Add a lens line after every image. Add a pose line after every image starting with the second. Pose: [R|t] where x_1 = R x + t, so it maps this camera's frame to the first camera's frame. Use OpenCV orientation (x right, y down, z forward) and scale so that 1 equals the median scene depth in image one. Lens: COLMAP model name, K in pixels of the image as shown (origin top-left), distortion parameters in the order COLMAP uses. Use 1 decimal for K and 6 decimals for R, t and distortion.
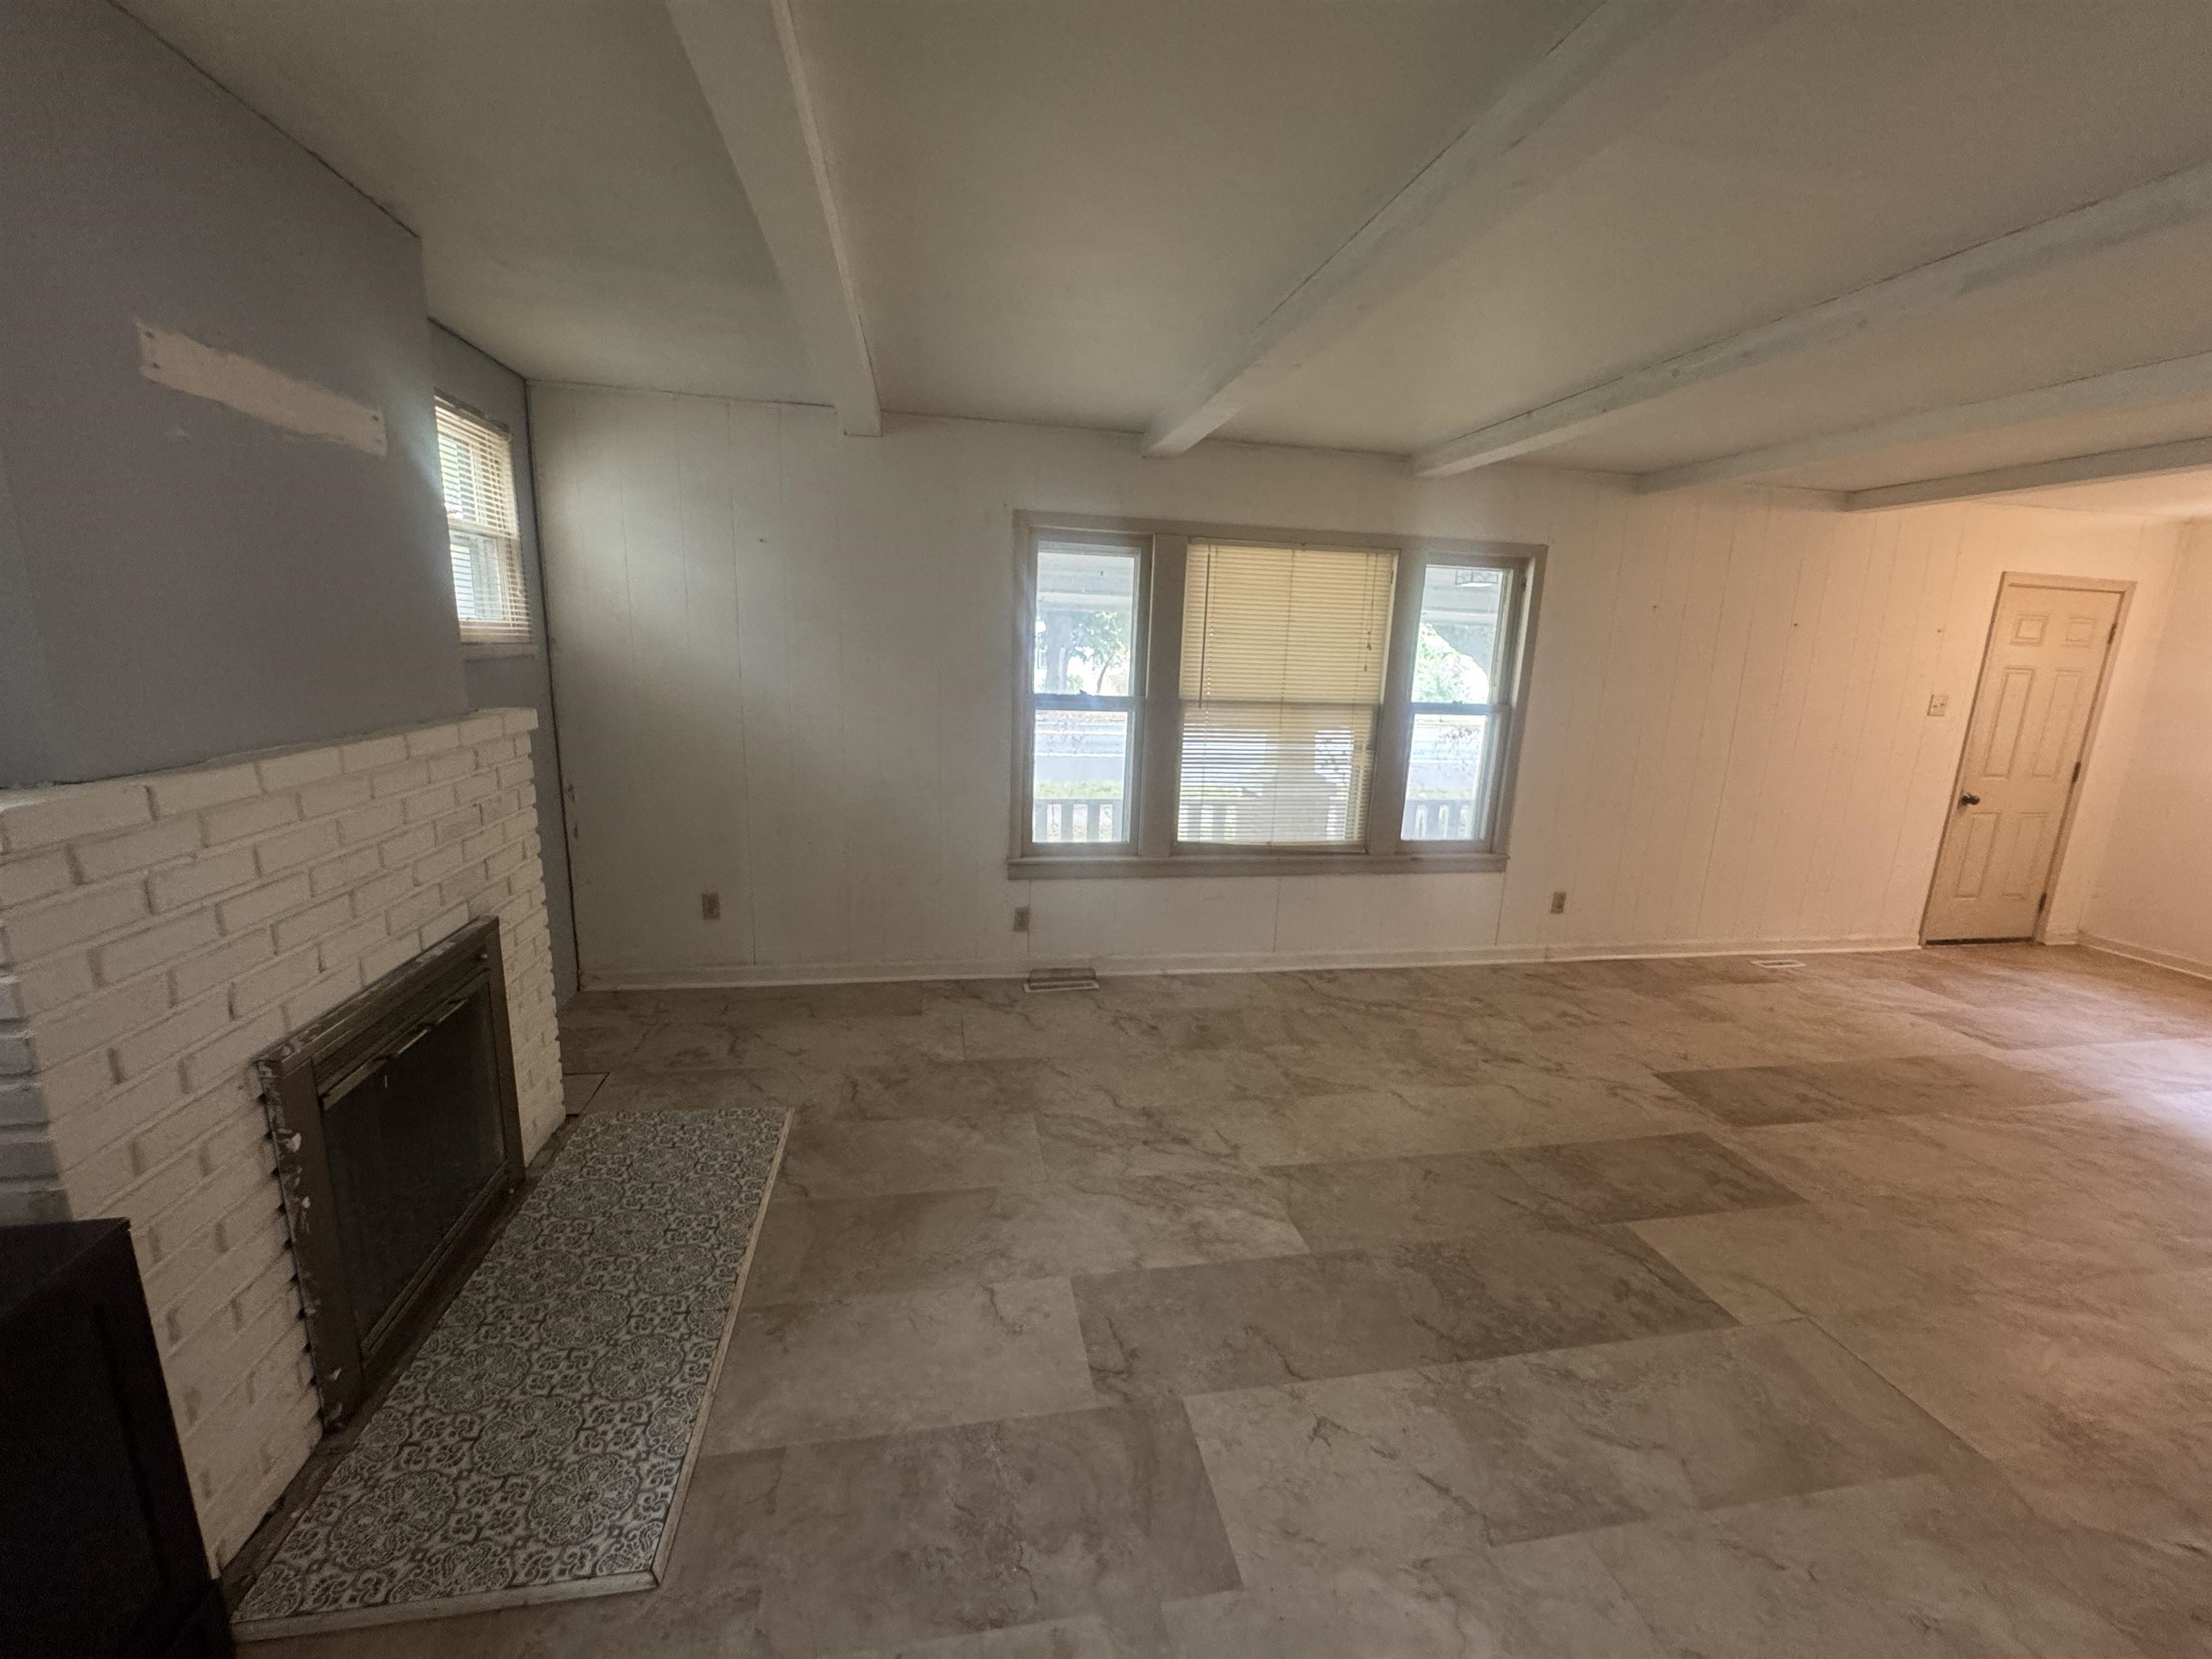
lens RADIAL K [[881.3, 0, 1107.8], [0, 881.3, 832.3], [0, 0, 1]] dist [-0.002489, 0.000238]
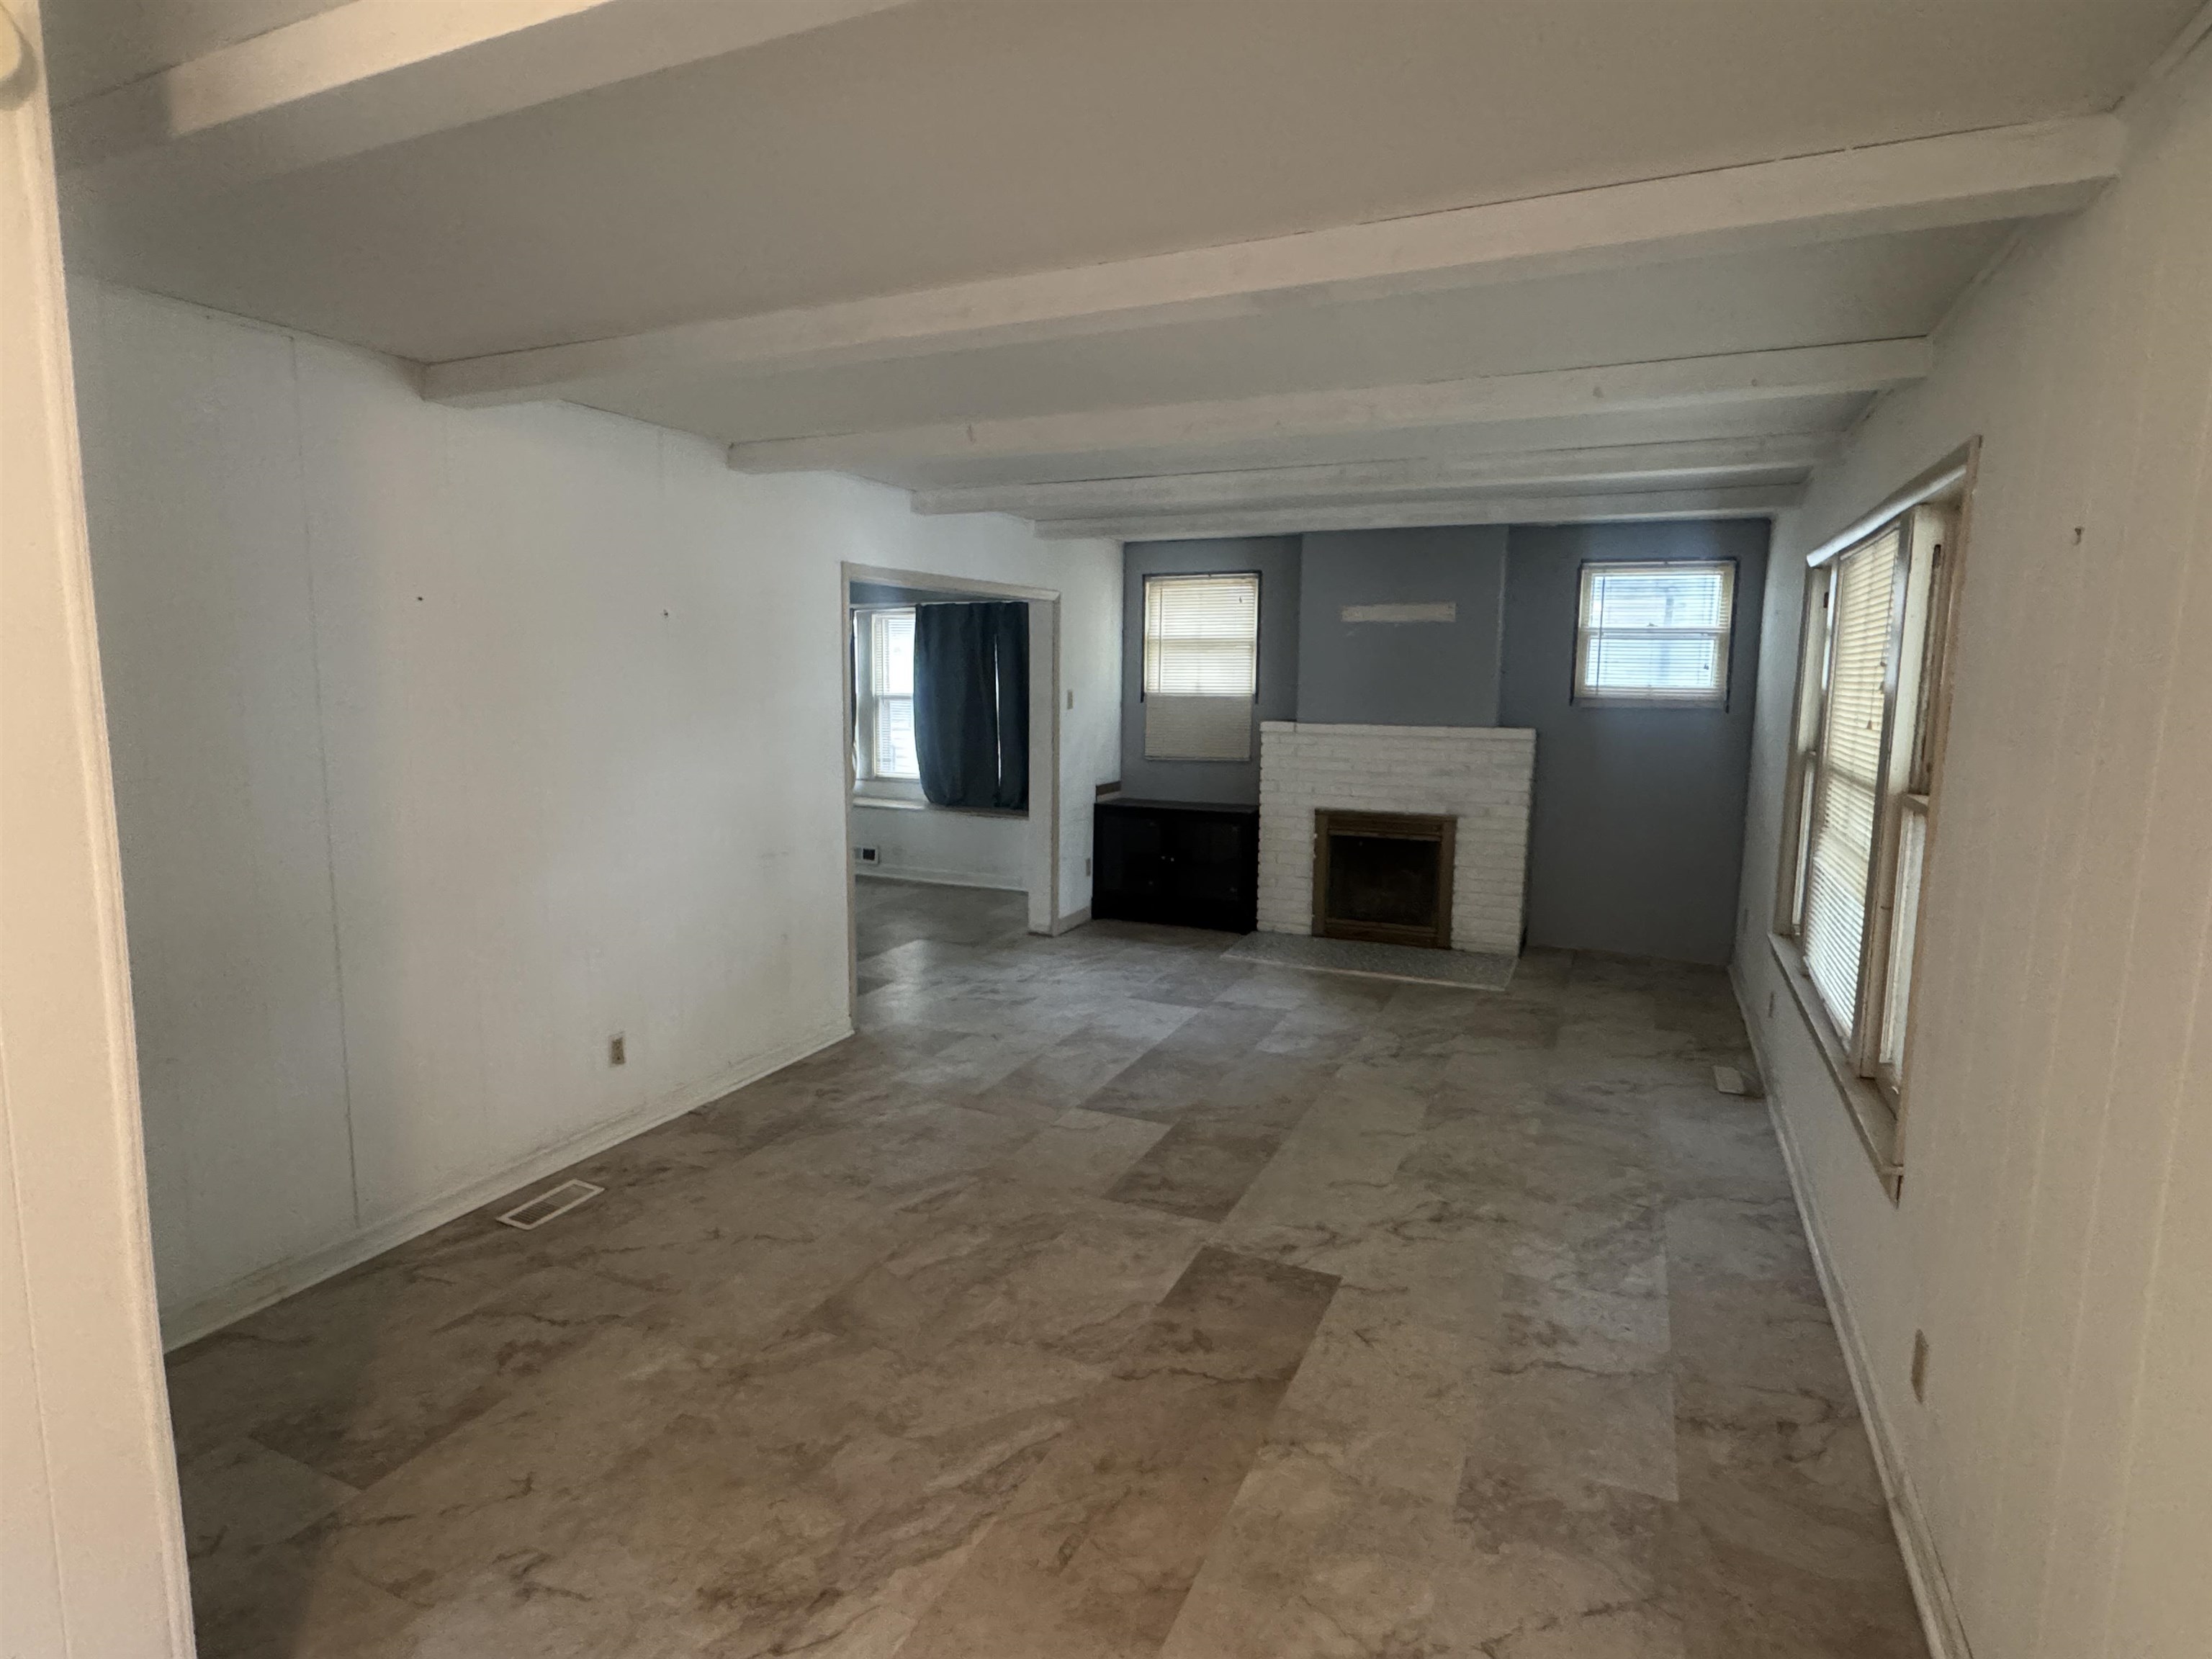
lens RADIAL K [[1168.1, 0, 1099.3], [0, 1168.1, 822.1], [0, 0, 1]] dist [-0.002212, -0.000779]
pose [[-0.575297, 0.062455, -0.815557, 1.835060], [-0.204999, 0.954248, 0.217683, -0.286778], [0.791839, 0.292421, -0.536173, 1.562800]]
